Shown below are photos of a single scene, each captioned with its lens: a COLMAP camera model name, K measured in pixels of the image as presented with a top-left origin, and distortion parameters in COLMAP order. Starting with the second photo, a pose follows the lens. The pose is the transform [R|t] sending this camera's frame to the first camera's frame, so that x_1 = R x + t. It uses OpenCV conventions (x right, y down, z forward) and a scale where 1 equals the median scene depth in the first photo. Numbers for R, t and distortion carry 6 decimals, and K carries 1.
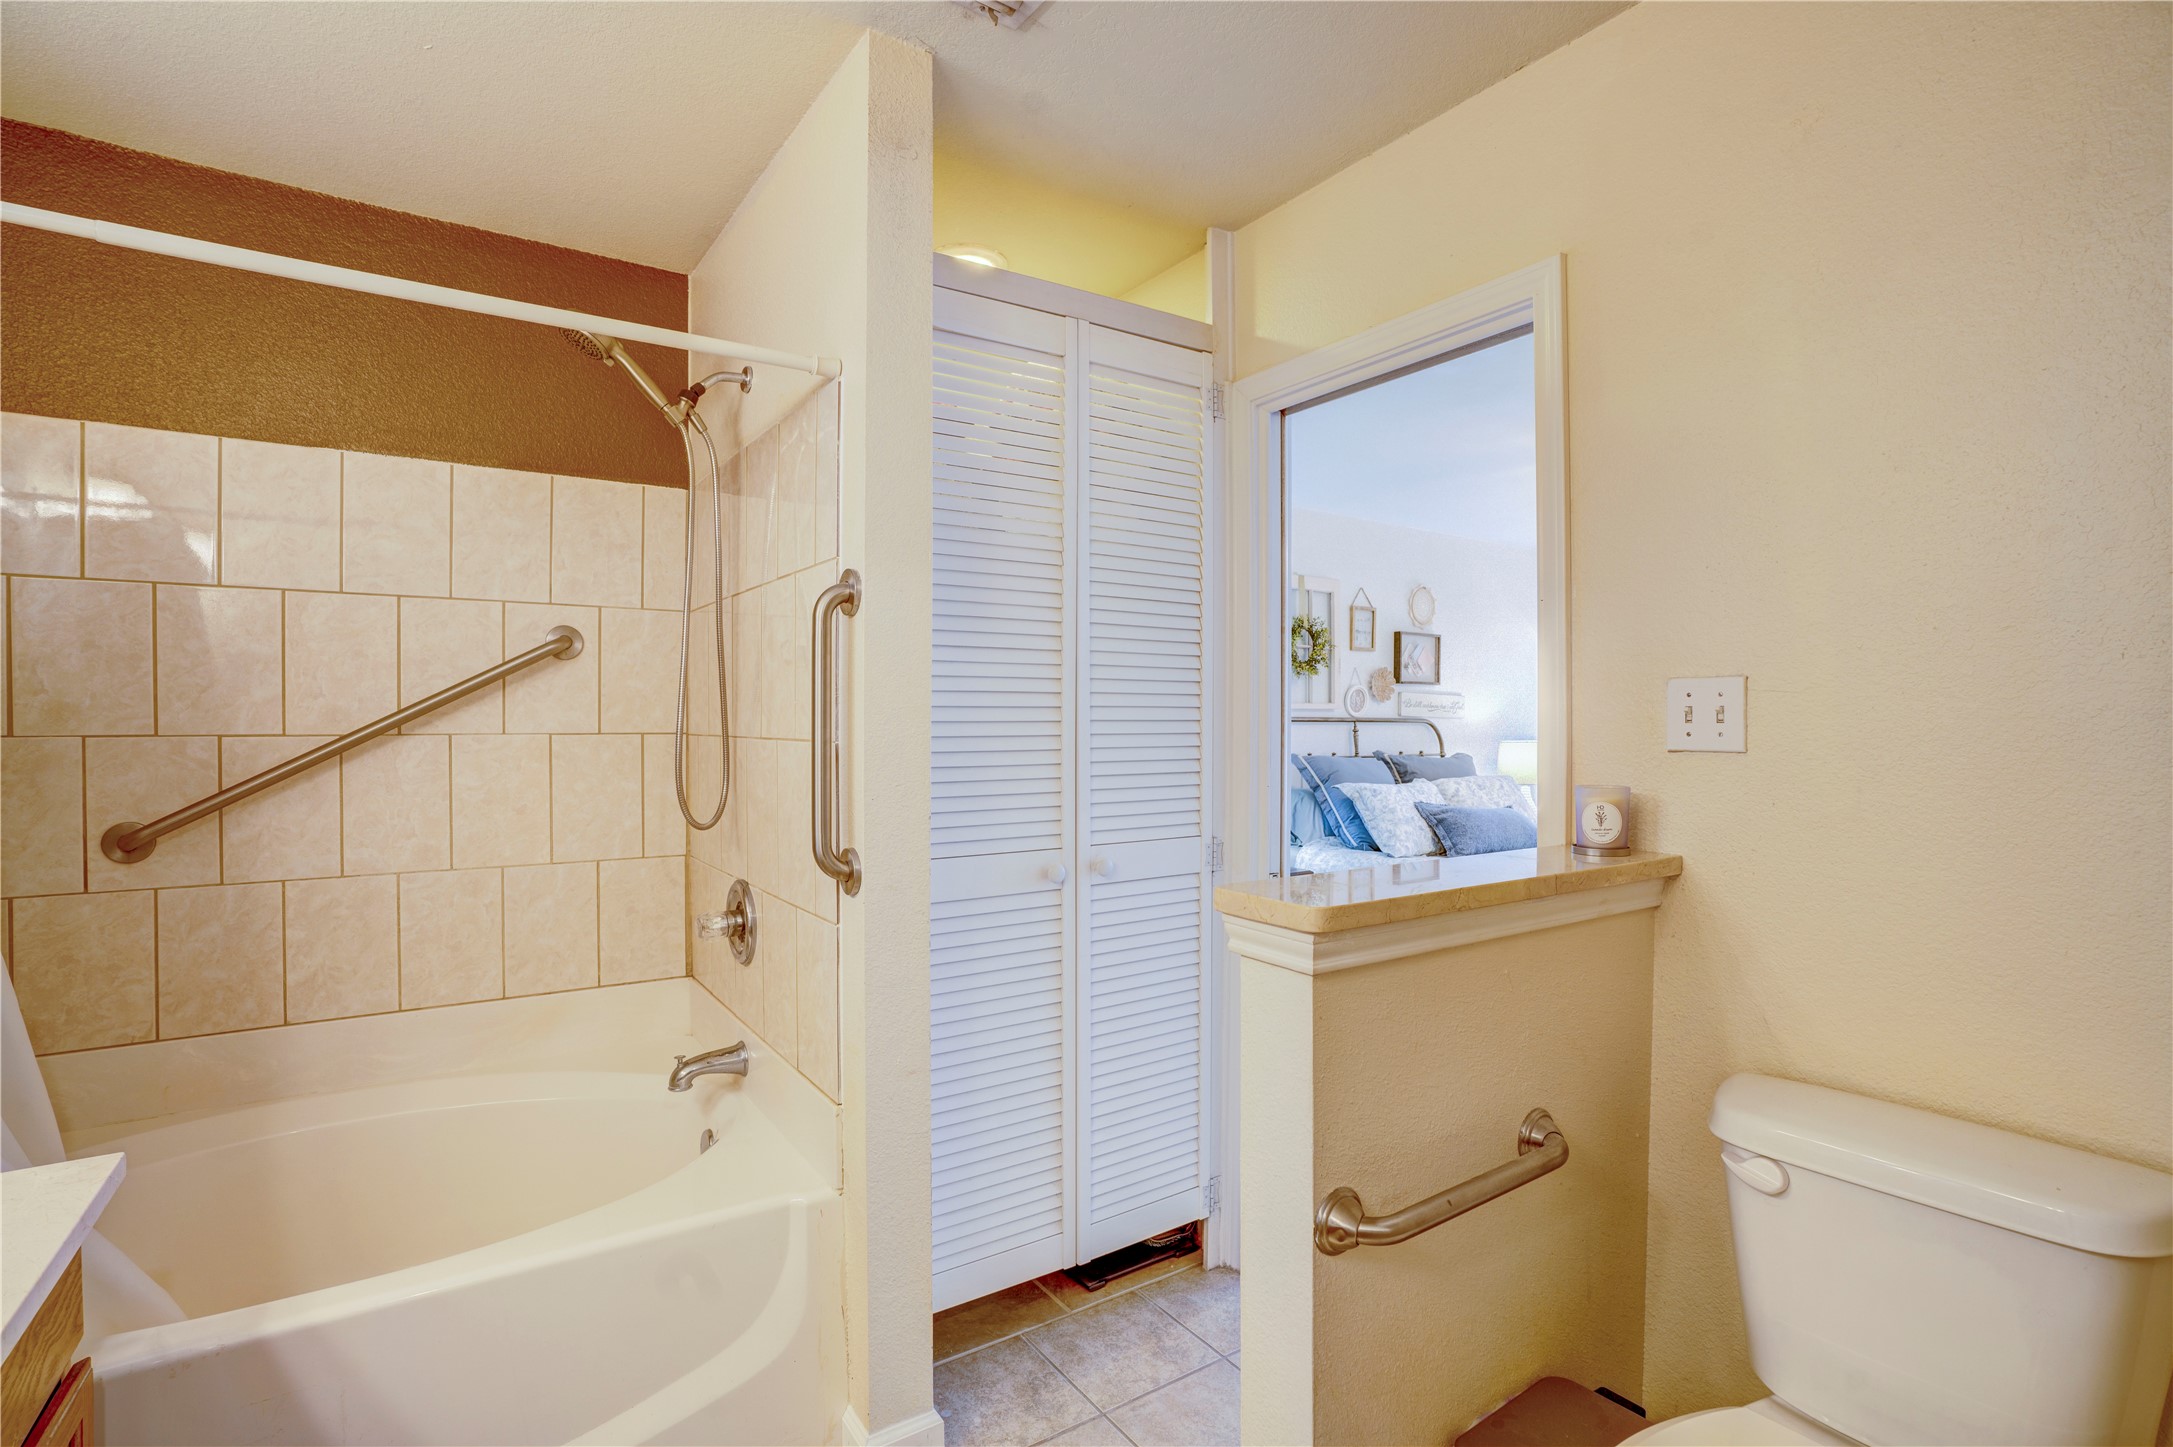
lens RADIAL K [[1025.9, 0, 1082.0], [0, 1025.9, 729.5], [0, 0, 1]] dist [-0.050336, 0.005680]
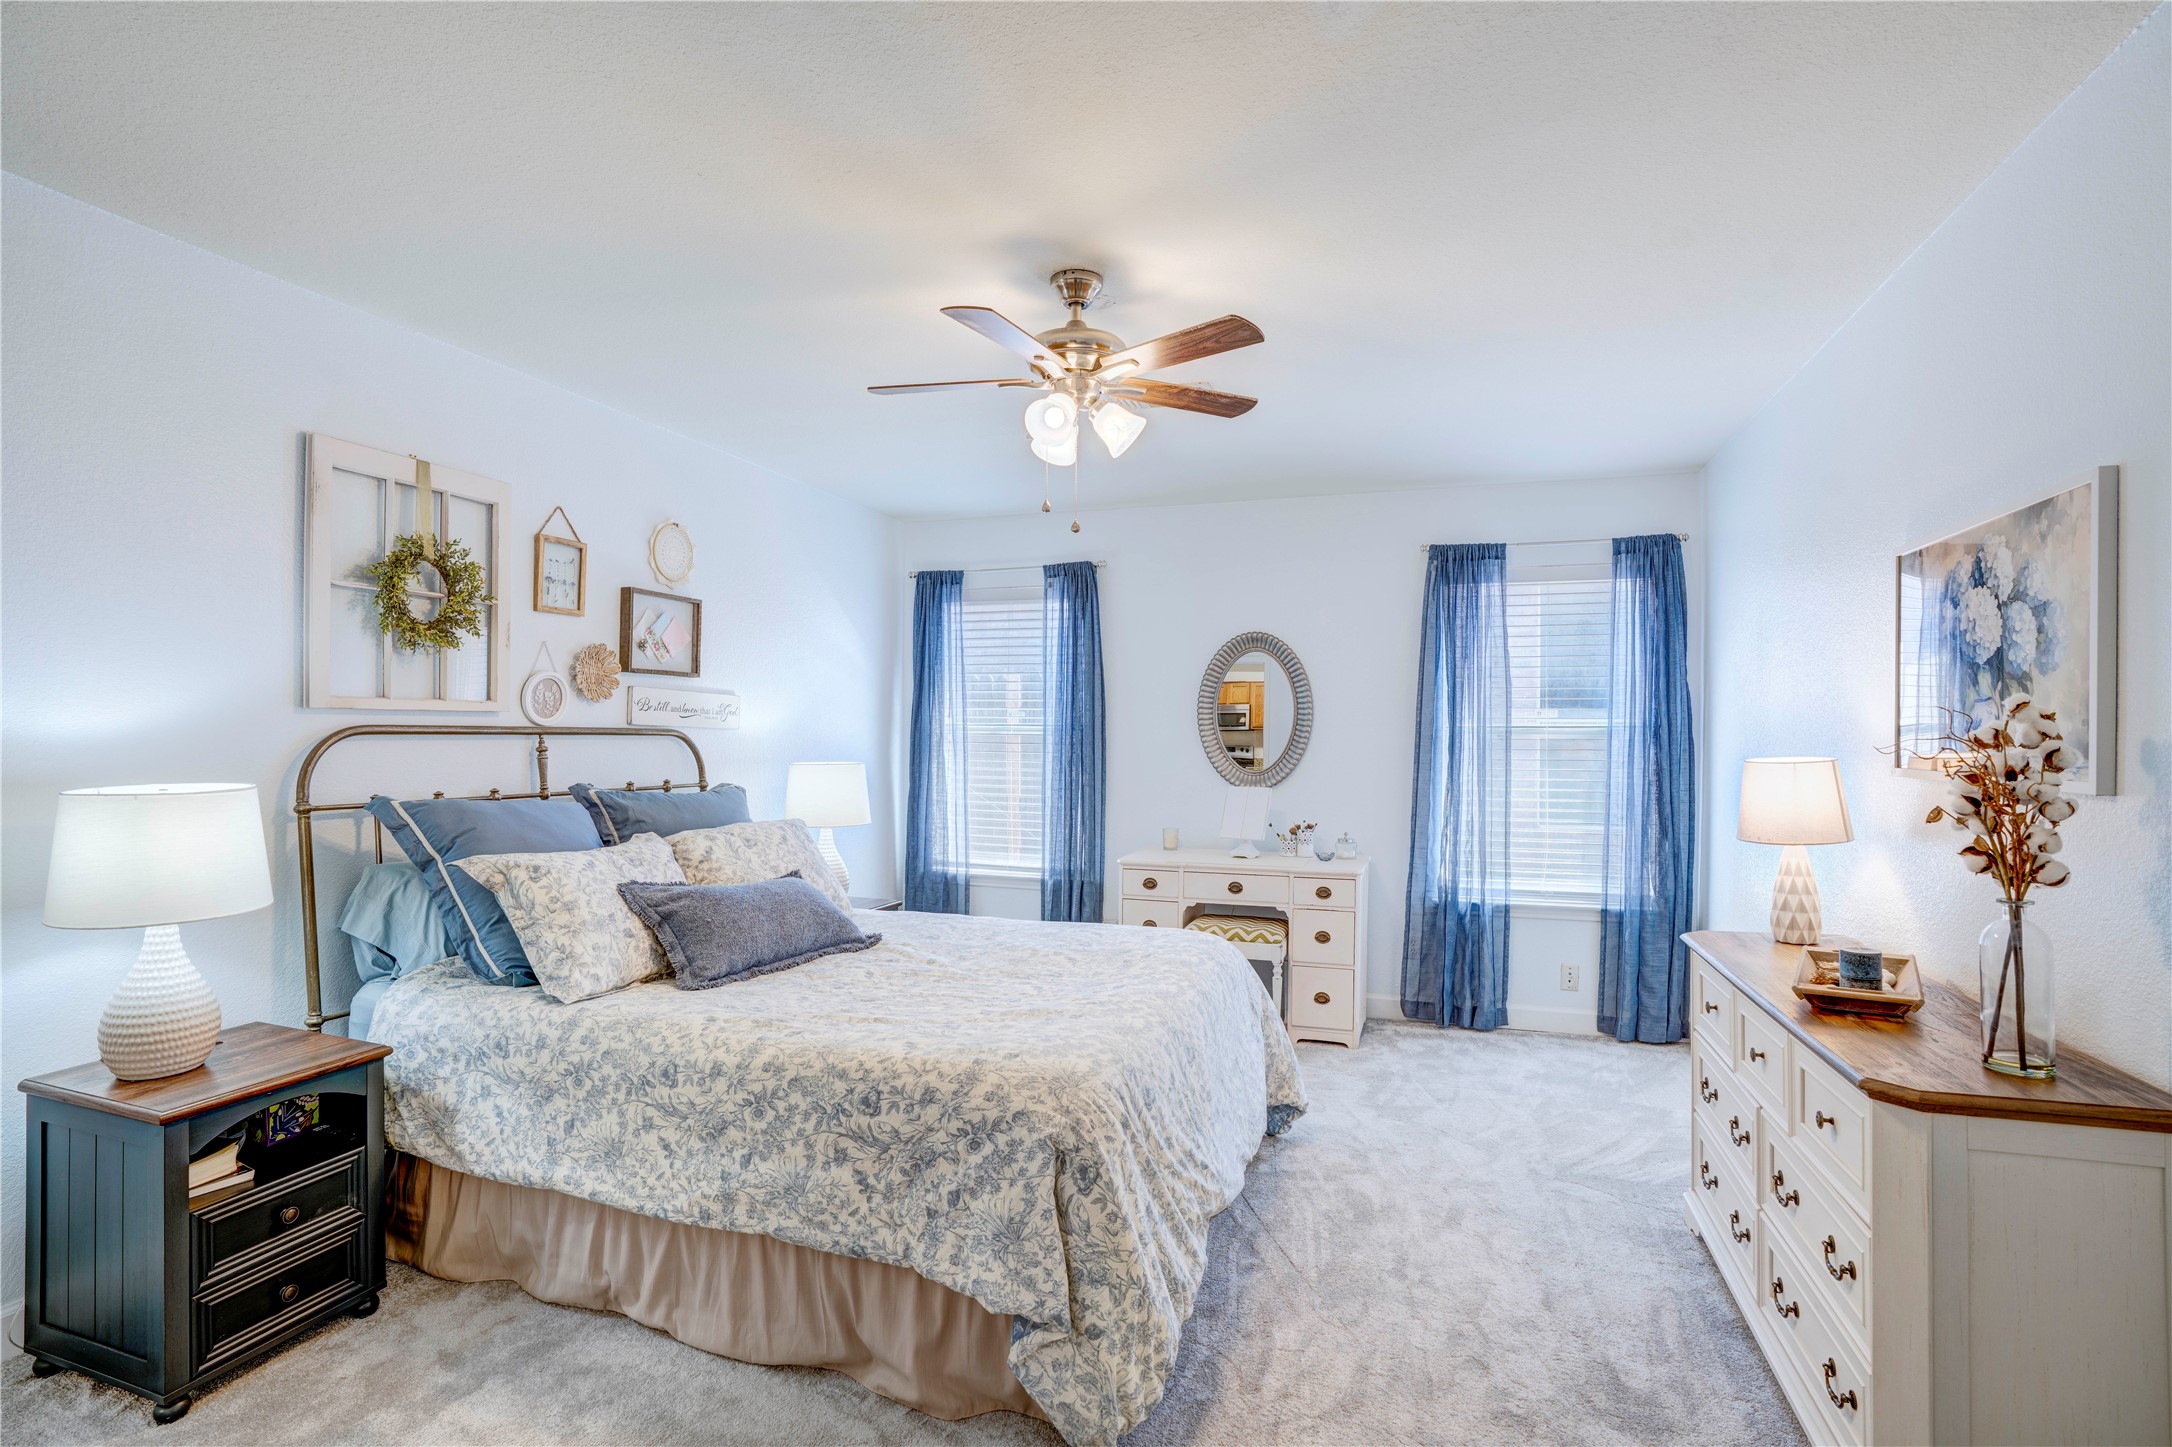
lens RADIAL K [[1025.5, 0, 1082.8], [0, 1025.5, 725.5], [0, 0, 1]] dist [-0.050336, 0.005680]
pose [[0.802468, 0.010495, 0.596603, 0.190945], [-0.003865, 0.999916, -0.012391, -0.007265], [-0.596683, 0.007638, 0.802440, 0.397786]]
